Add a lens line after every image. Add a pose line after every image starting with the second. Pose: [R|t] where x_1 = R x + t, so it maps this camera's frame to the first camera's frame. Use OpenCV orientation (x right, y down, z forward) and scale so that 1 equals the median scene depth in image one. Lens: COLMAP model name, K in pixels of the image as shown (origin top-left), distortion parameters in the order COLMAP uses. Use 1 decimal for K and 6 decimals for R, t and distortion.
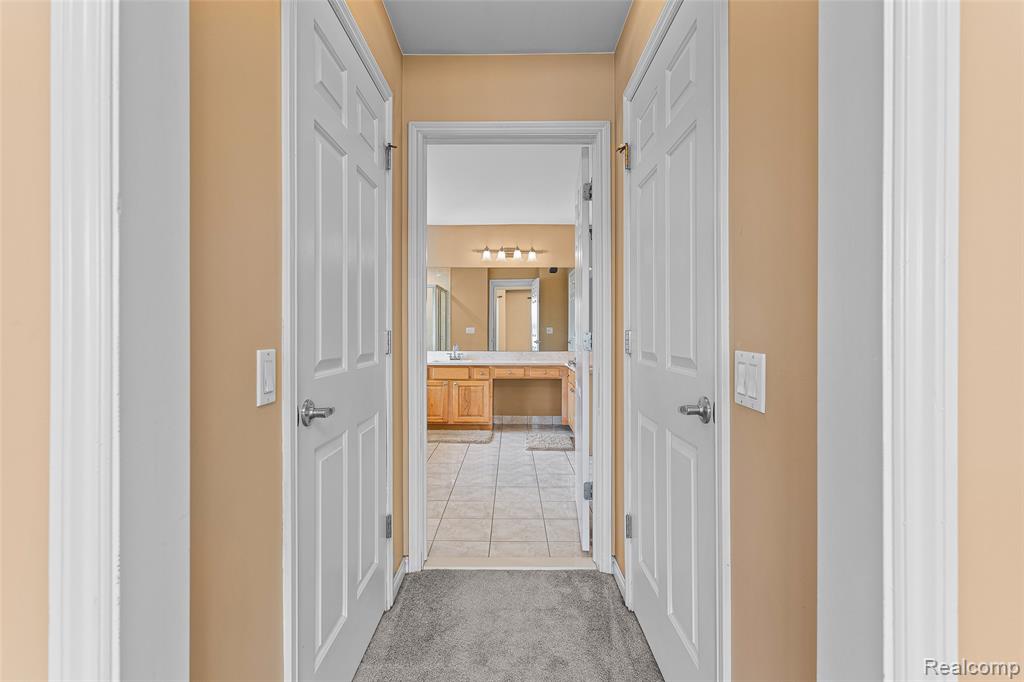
lens RADIAL K [[494.4, 0, 510.3], [0, 494.4, 336.4], [0, 0, 1]] dist [0.002483, 0.000153]
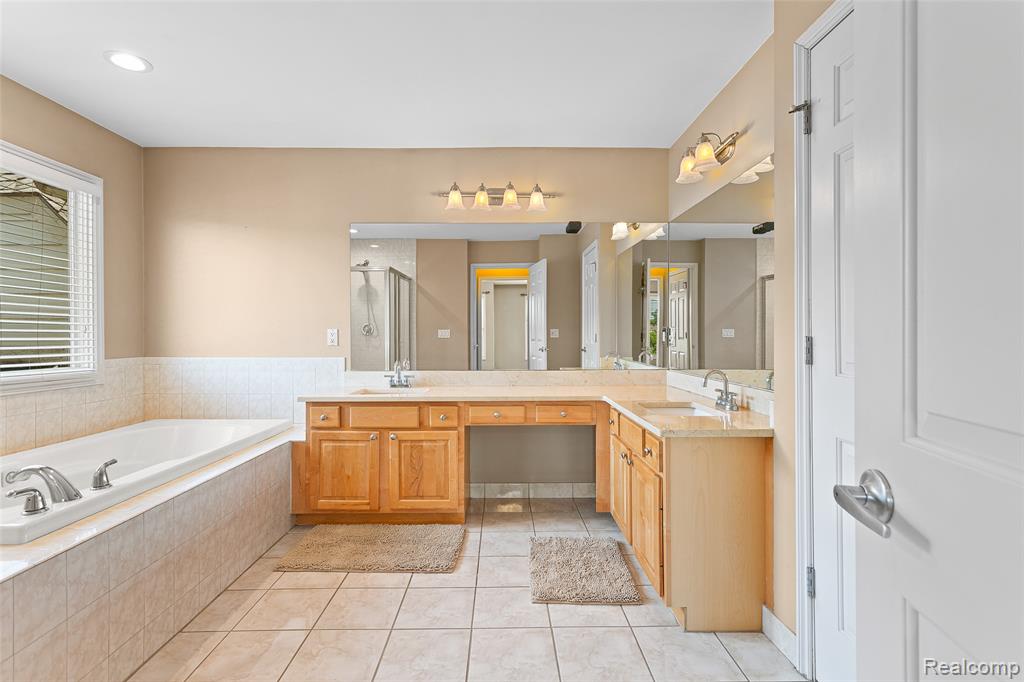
lens RADIAL K [[494.4, 0, 511.4], [0, 494.4, 336.1], [0, 0, 1]] dist [0.002483, 0.000153]
pose [[0.999723, -0.003097, 0.023336, 0.002203], [0.003227, 0.999979, -0.005532, -0.007201], [-0.023319, 0.005606, 0.999712, 0.469897]]
